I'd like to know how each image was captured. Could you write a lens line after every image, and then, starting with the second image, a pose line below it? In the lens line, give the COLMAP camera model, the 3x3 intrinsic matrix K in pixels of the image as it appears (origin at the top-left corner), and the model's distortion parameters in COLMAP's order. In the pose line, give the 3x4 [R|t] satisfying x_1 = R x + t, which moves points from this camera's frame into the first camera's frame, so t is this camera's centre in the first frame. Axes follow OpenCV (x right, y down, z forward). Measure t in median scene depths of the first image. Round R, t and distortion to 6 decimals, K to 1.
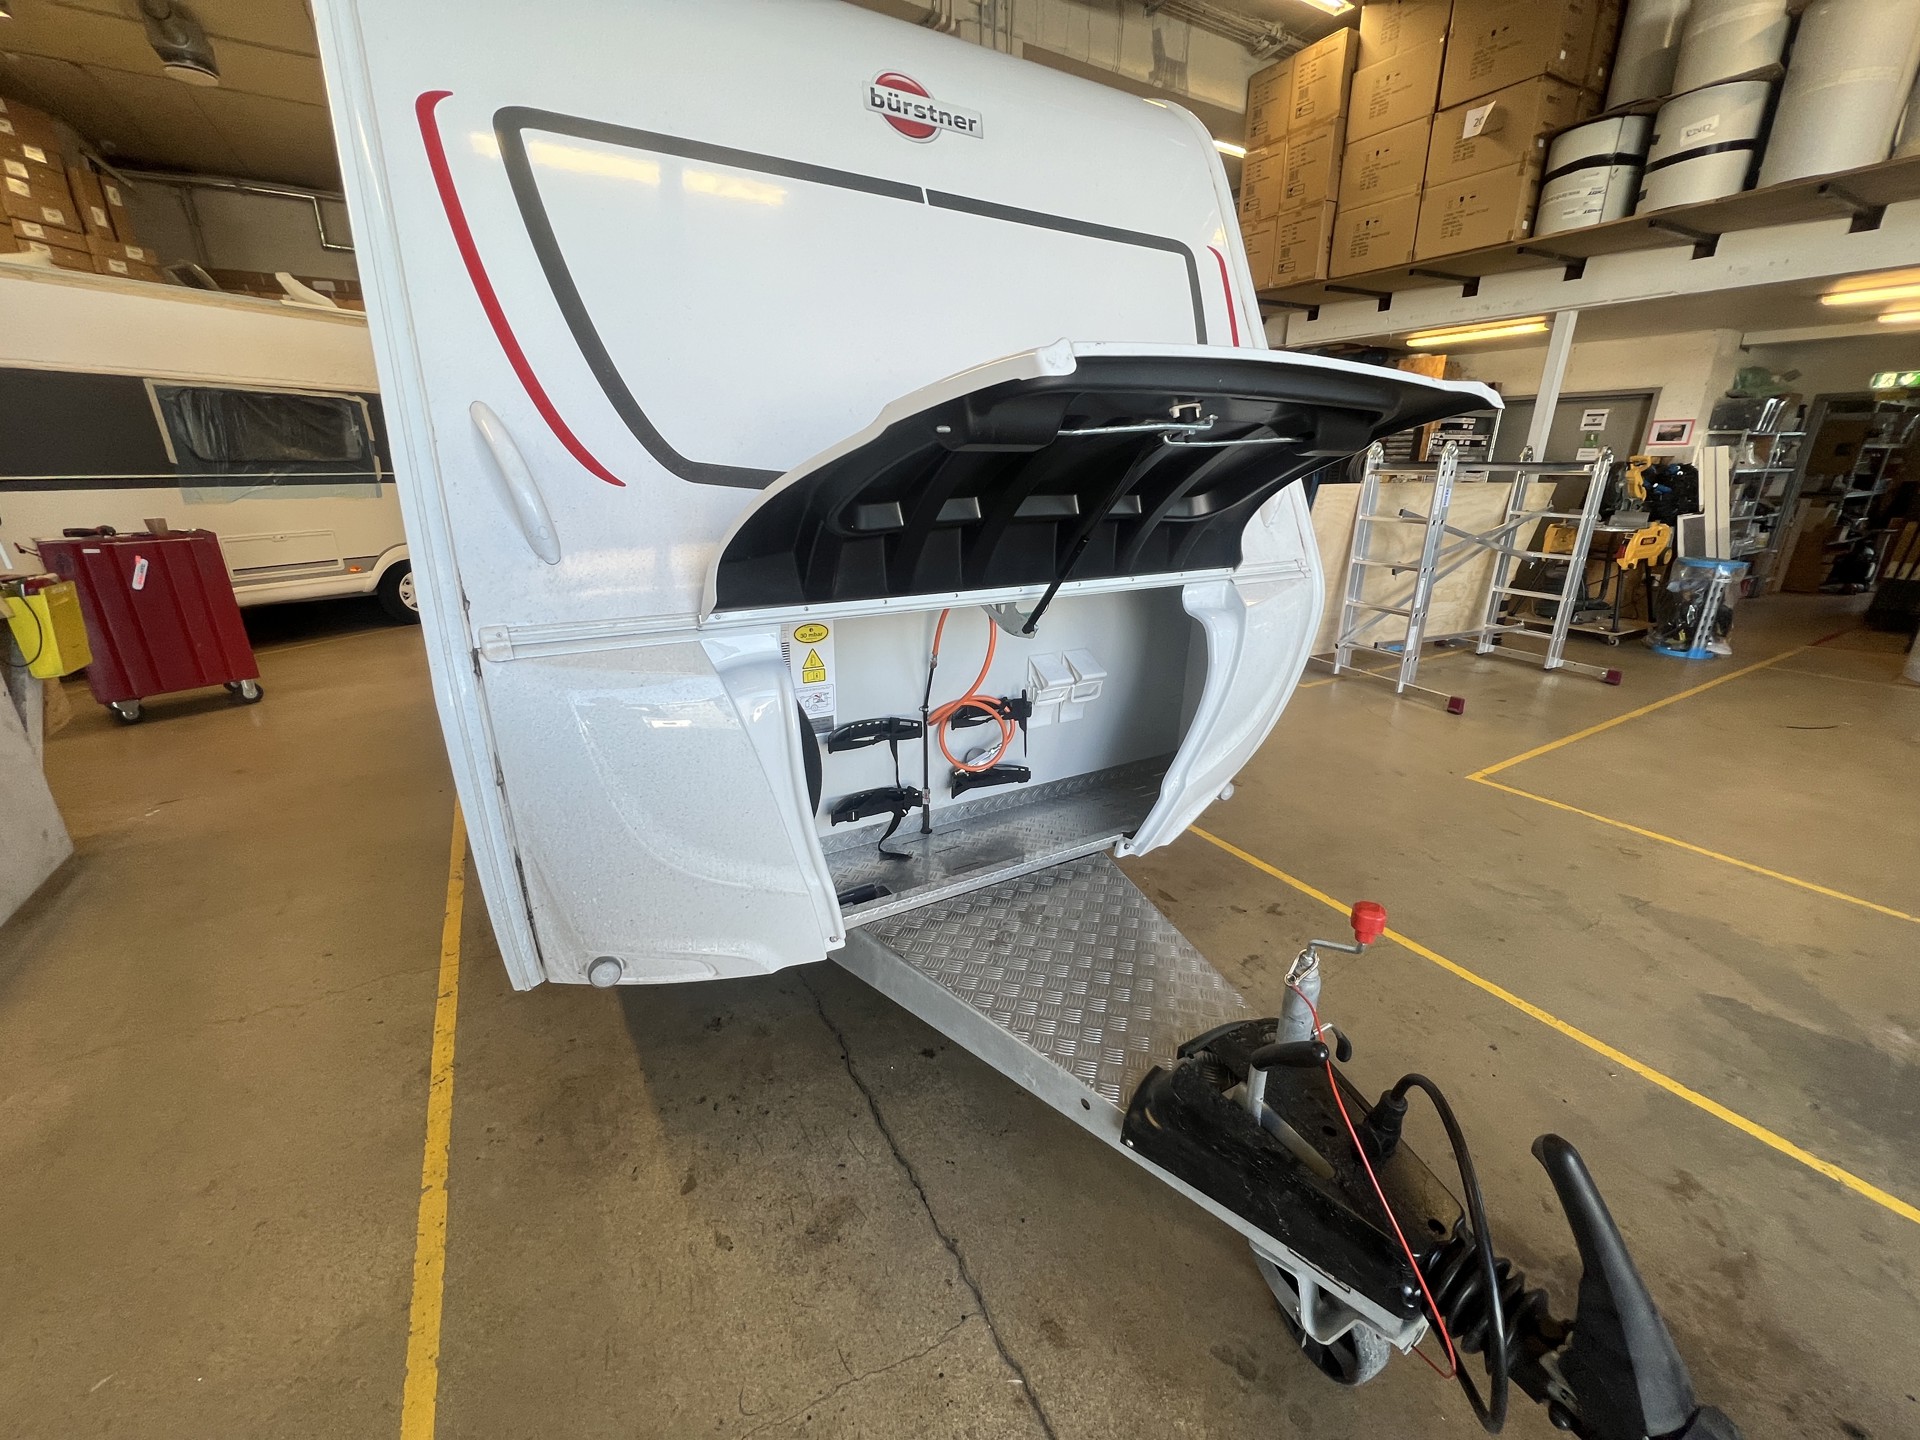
lens RADIAL K [[781.0, 0, 971.0], [0, 781.0, 721.4], [0, 0, 1]] dist [-0.000083, -0.000195]
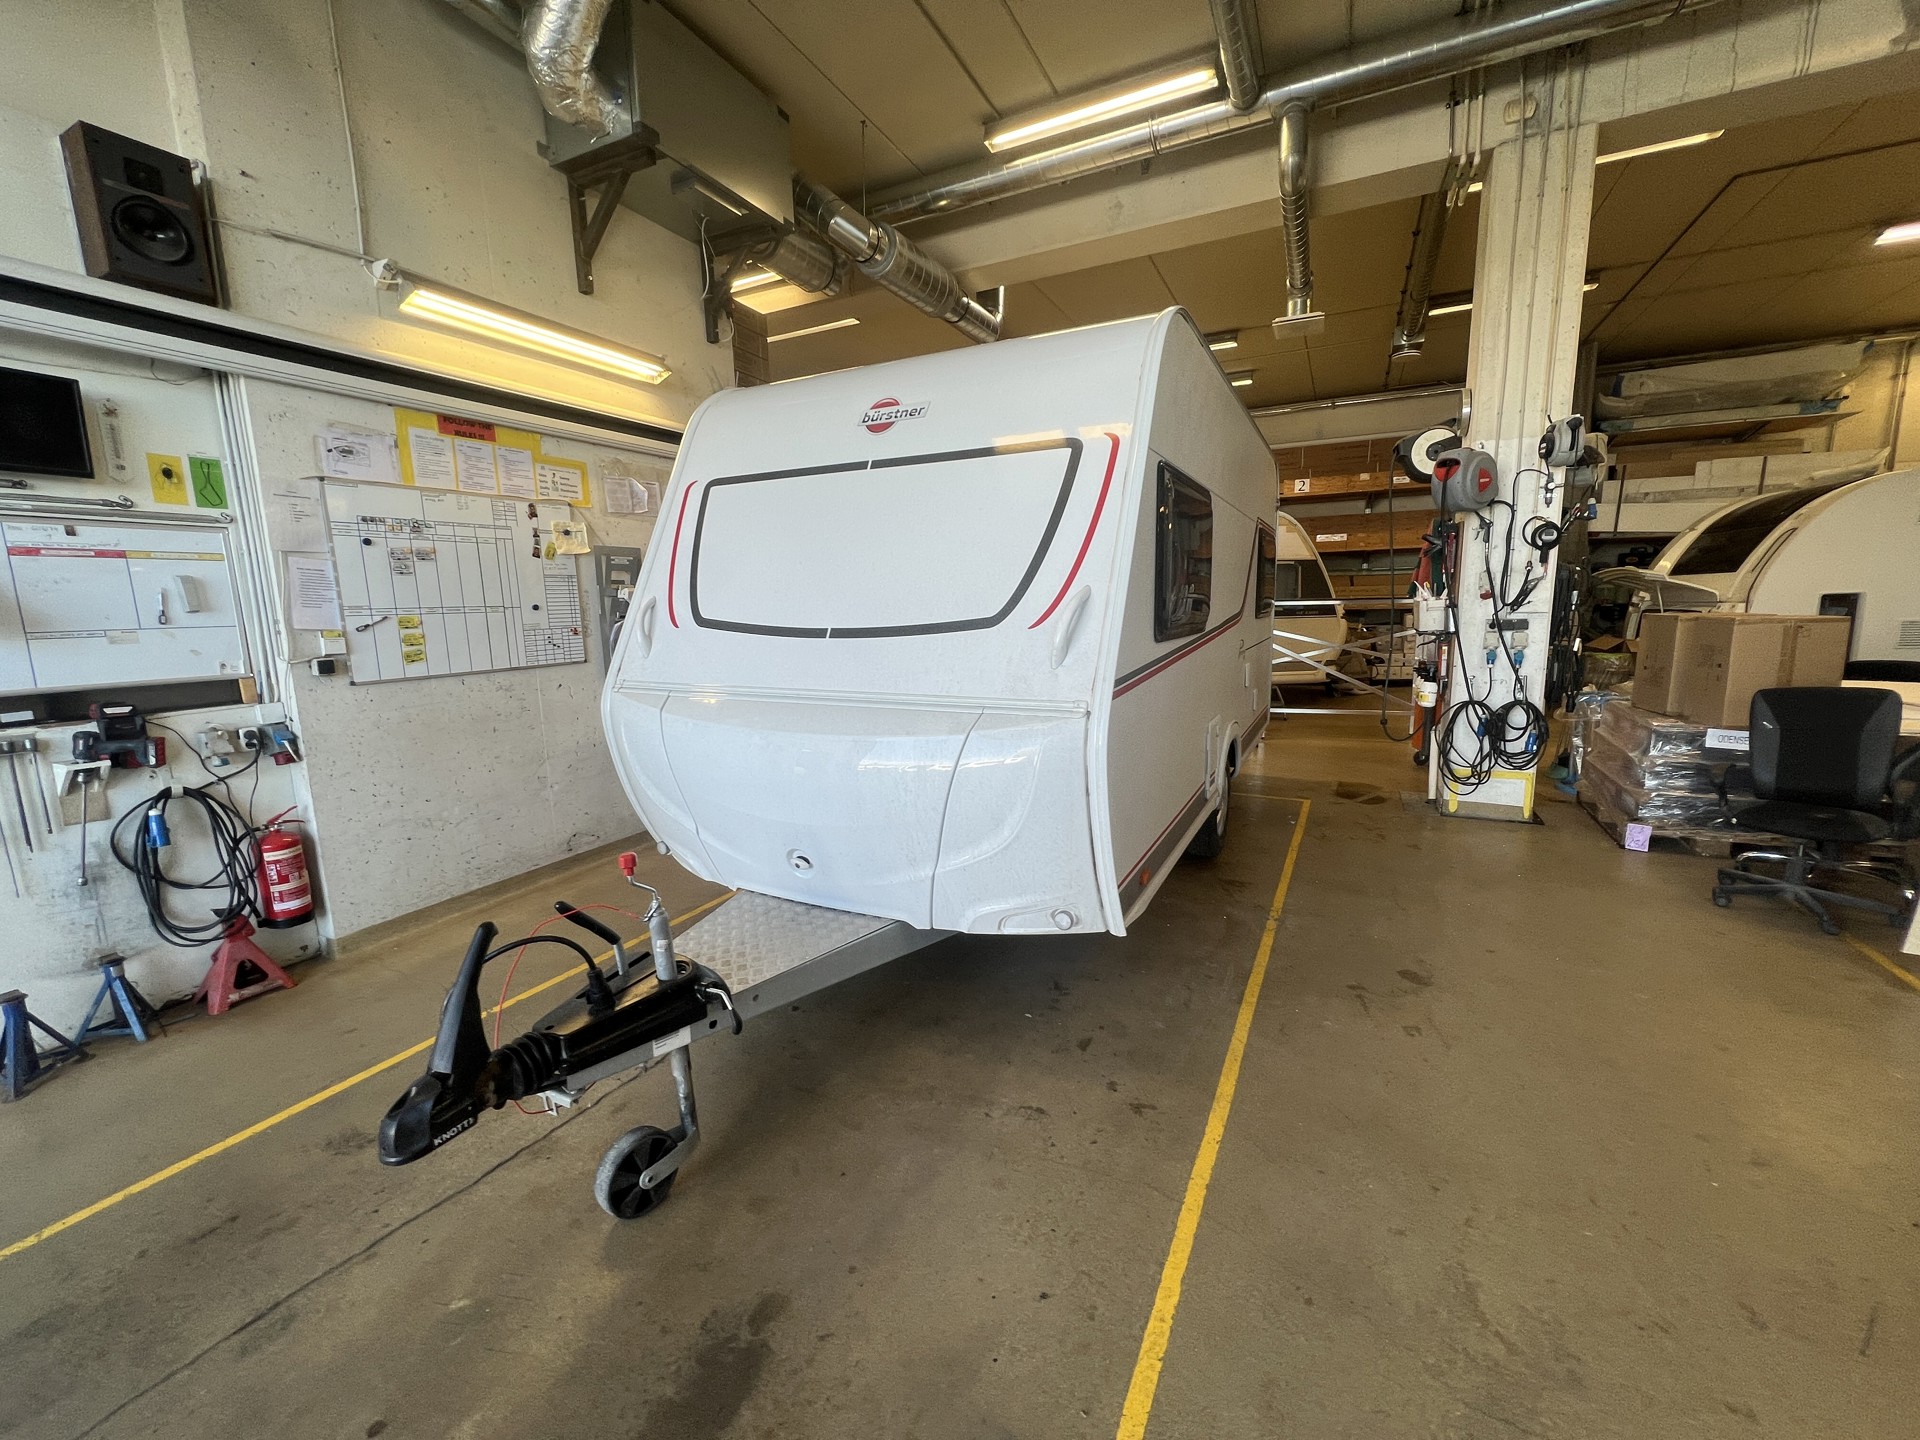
lens RADIAL K [[781.0, 0, 951.2], [0, 781.0, 733.2], [0, 0, 1]] dist [-0.000083, -0.000195]
pose [[0.514964, 0.132144, -0.846965, 0.569859], [-0.248187, 0.968712, 0.000239, -0.069831], [0.820497, 0.210082, 0.531649, 0.150425]]
